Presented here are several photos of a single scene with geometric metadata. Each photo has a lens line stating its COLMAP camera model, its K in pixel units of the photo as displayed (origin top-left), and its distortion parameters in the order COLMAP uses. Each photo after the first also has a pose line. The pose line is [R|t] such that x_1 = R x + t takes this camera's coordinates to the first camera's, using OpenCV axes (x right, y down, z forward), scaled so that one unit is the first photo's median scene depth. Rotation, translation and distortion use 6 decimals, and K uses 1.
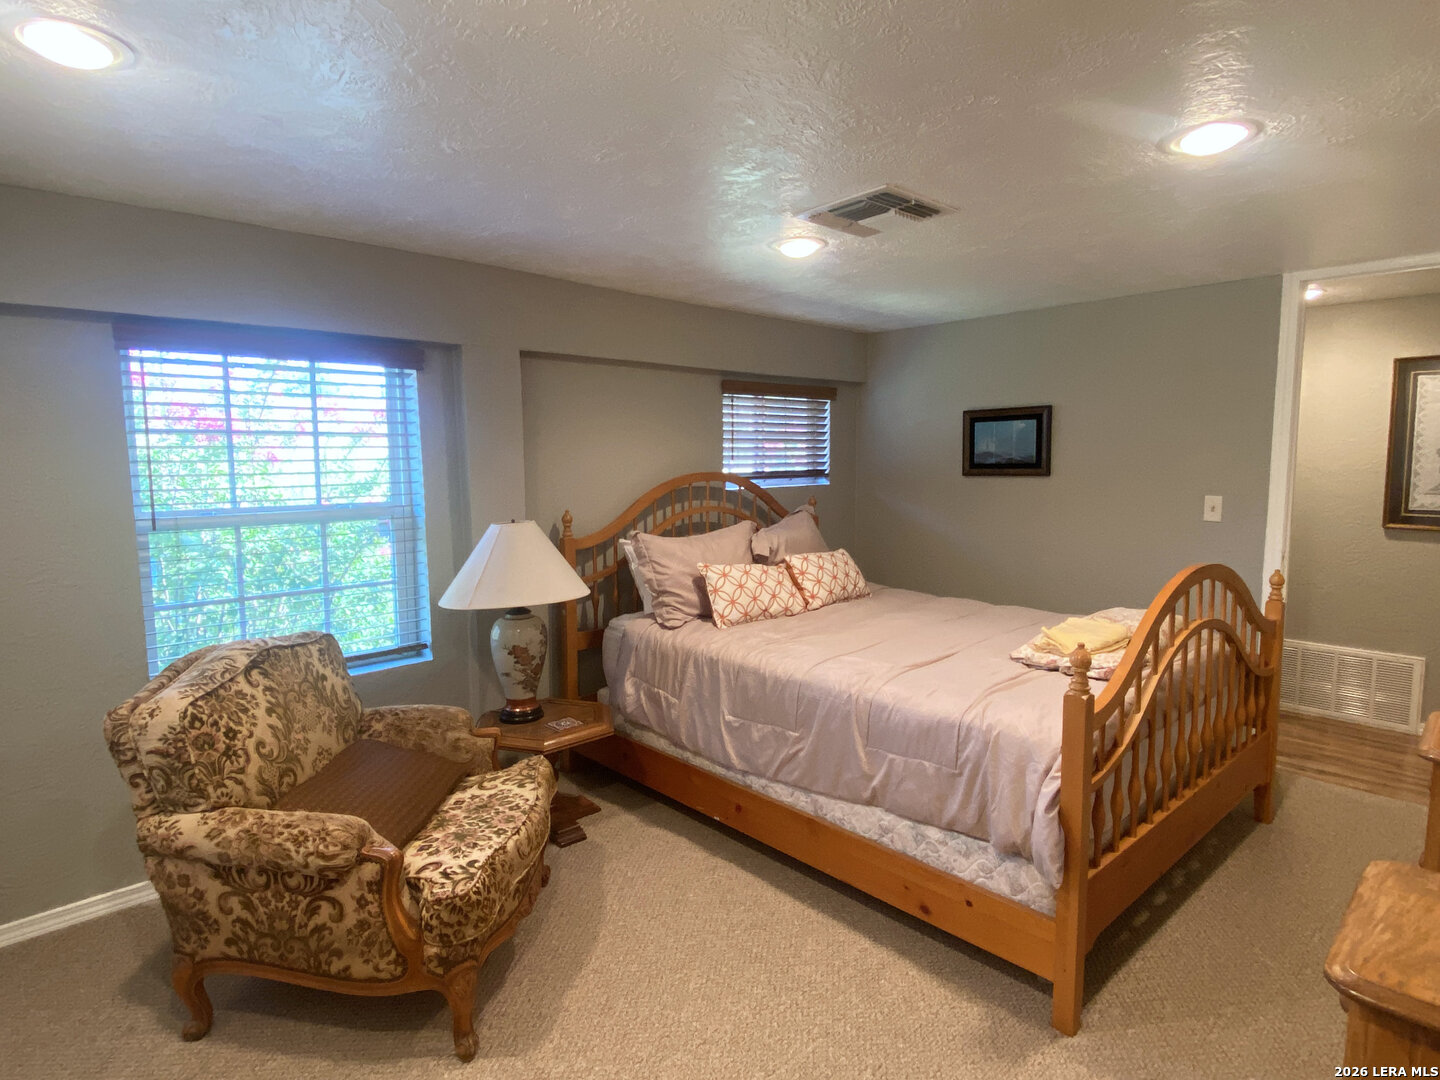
lens RADIAL K [[784.6, 0, 720.9], [0, 784.6, 534.8], [0, 0, 1]] dist [0.027811, -0.032603]
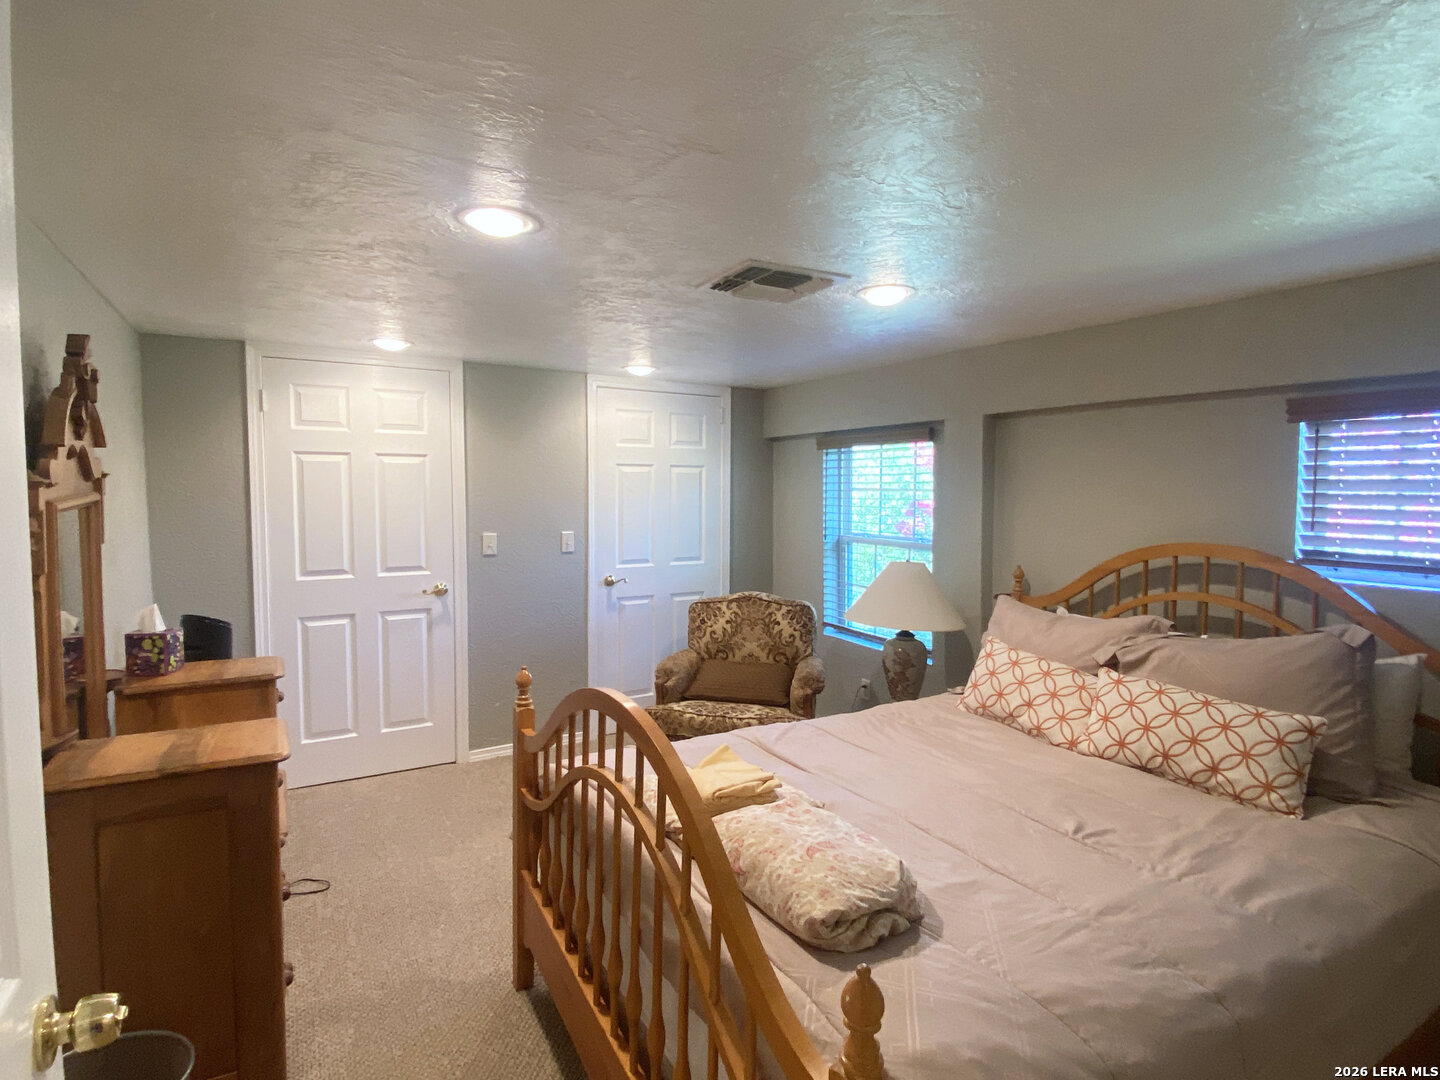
lens RADIAL K [[784.6, 0, 720.9], [0, 784.6, 534.8], [0, 0, 1]] dist [0.027811, -0.032603]
pose [[-0.272542, 0.064489, -0.959980, 1.231782], [-0.102669, 0.990105, 0.095661, -0.179311], [0.956650, 0.124632, -0.263225, 1.269655]]
